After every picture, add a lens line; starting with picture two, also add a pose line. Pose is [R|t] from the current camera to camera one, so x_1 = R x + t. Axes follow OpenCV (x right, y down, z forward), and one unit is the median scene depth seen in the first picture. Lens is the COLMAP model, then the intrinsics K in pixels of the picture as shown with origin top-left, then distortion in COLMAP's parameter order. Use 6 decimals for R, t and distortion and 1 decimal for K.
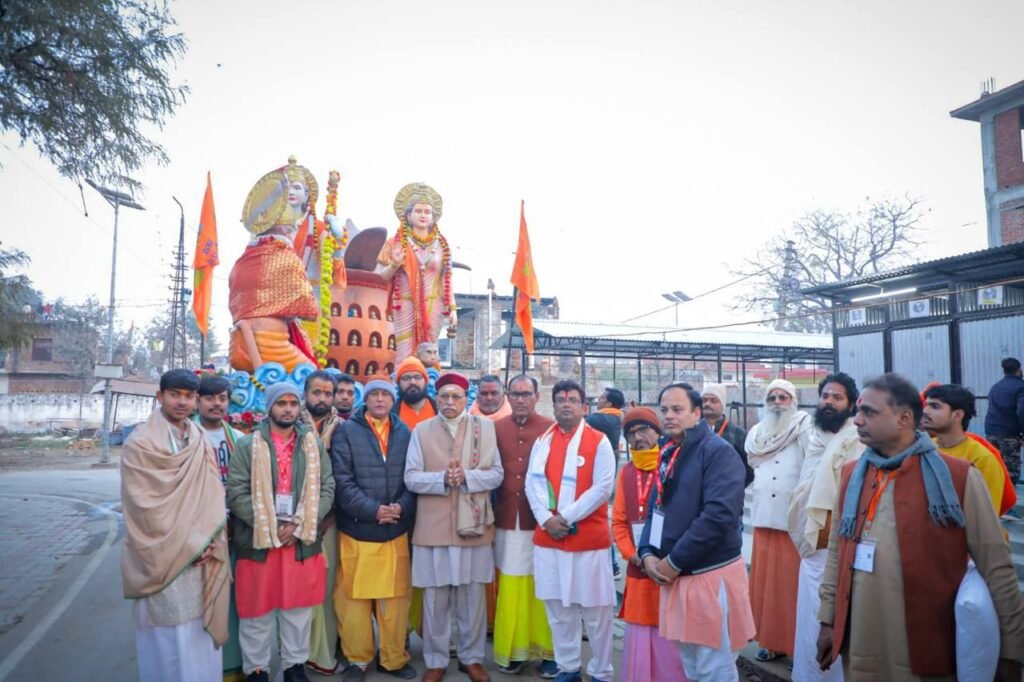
lens RADIAL K [[696.1, 0, 511.4], [0, 696.1, 348.1], [0, 0, 1]] dist [-0.073158, 0.045216]
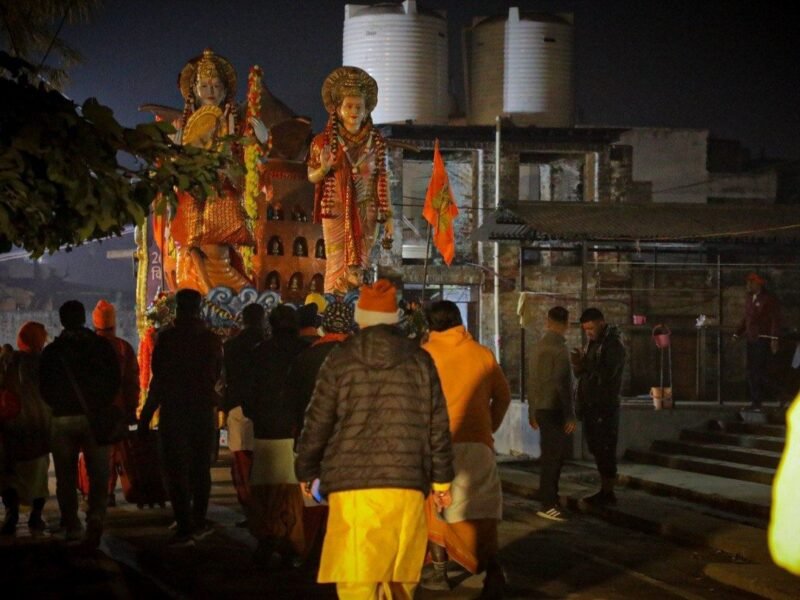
lens RADIAL K [[2074.0, 0, 400.0], [0, 2074.0, 300.0], [0, 0, 1]] dist [-0.058474, -0.133647]
pose [[0.991798, 0.002381, -0.127790, 0.269994], [0.005410, 0.998148, 0.060584, -0.111167], [0.127698, -0.060778, 0.989949, -1.631284]]
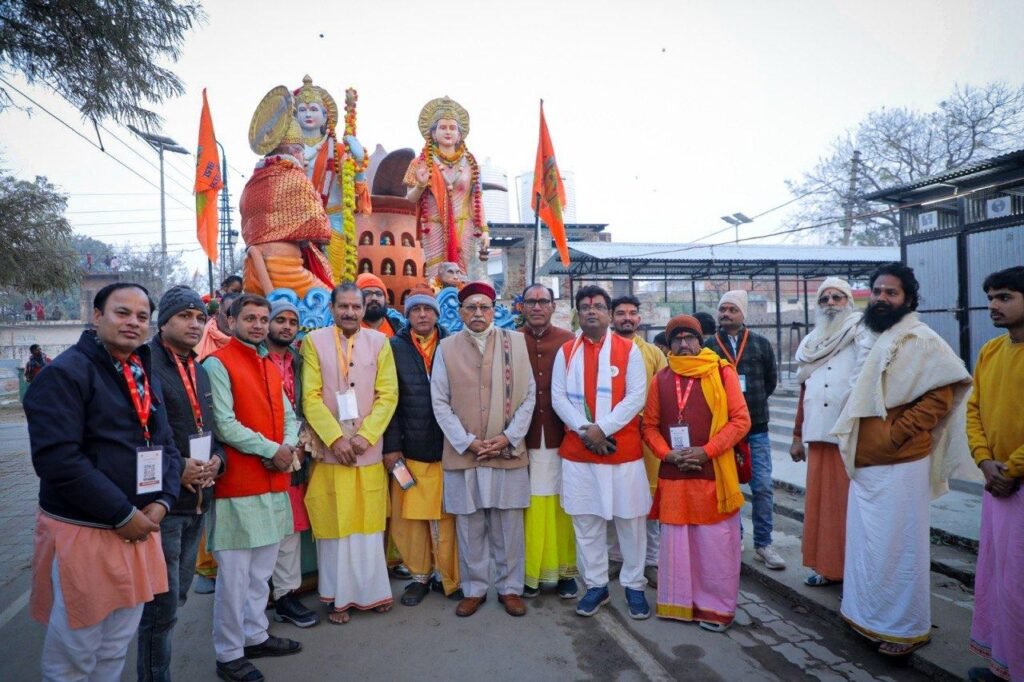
lens RADIAL K [[694.1, 0, 516.4], [0, 694.1, 343.1], [0, 0, 1]] dist [-0.073097, 0.040080]
pose [[0.995919, -0.034017, -0.083598, 0.033731], [0.041112, 0.995560, 0.084680, 0.019162], [0.080346, -0.087772, 0.992895, 0.051655]]
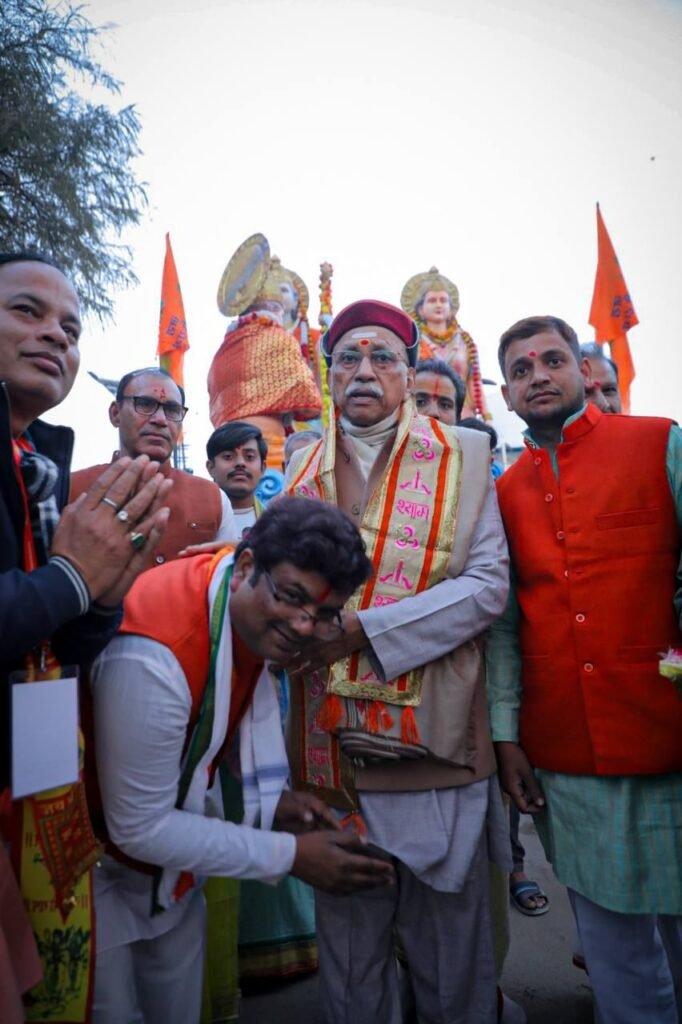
lens RADIAL K [[692.5, 0, 341.0], [0, 692.5, 512.0], [0, 0, 1]] dist [-0.080269, 0.043238]
pose [[0.965815, -0.093325, -0.241850, -0.066827], [0.086316, 0.995487, -0.039439, 0.066923], [0.244439, 0.017215, 0.969512, 0.211685]]
